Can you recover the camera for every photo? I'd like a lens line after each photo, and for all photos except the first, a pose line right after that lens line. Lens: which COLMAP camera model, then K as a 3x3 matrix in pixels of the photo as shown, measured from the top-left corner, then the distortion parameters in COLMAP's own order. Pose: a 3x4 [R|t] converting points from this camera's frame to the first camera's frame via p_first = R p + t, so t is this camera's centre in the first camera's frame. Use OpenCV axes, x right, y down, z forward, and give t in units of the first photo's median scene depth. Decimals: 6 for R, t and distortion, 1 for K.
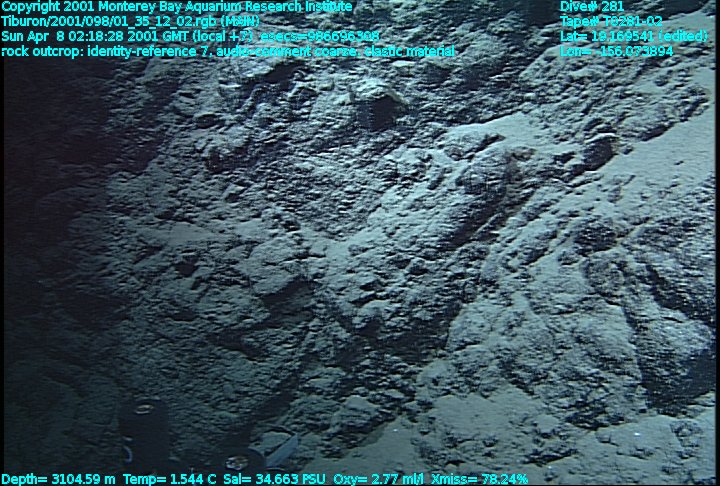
lens RADIAL K [[471.5, 0, 360.0], [0, 471.5, 243.0], [0, 0, 1]] dist [-0.091167, 0.088993]
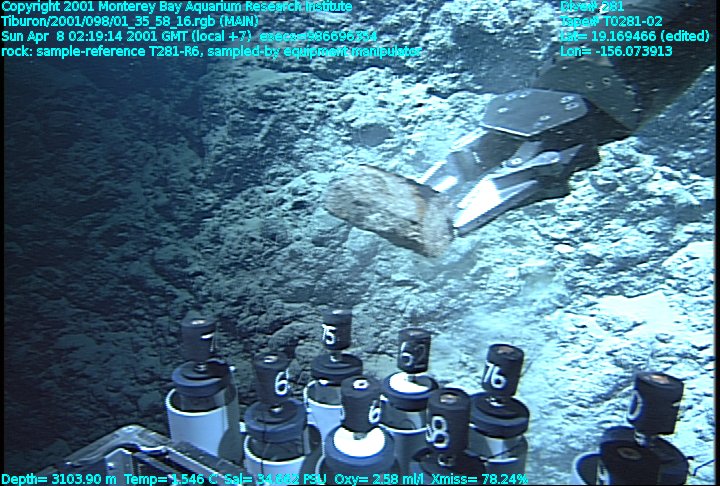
lens RADIAL K [[471.5, 0, 360.0], [0, 471.5, 243.0], [0, 0, 1]] dist [-0.091167, 0.088993]
pose [[0.991555, -0.004769, -0.129596, -0.294279], [0.021133, 0.991908, 0.125190, -0.572472], [0.127950, -0.126872, 0.983632, -0.308548]]
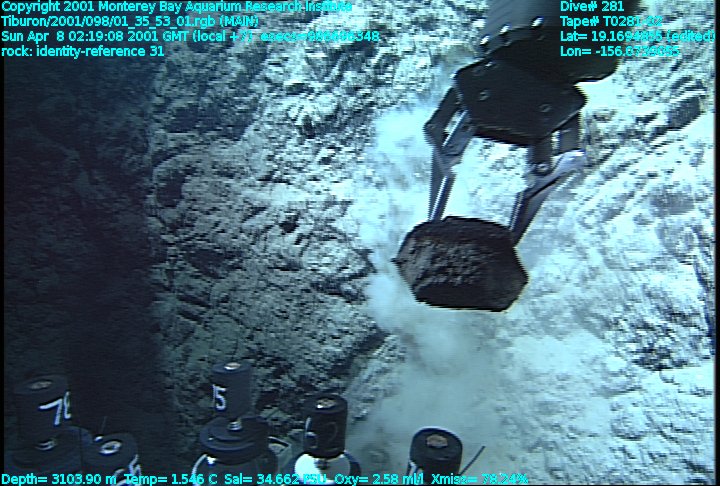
lens RADIAL K [[471.5, 0, 360.0], [0, 471.5, 243.0], [0, 0, 1]] dist [-0.091167, 0.088993]
pose [[0.992221, -0.019662, -0.122927, -0.061694], [0.042787, 0.981155, 0.188424, -0.116688], [0.116906, -0.192218, 0.974364, -0.107389]]
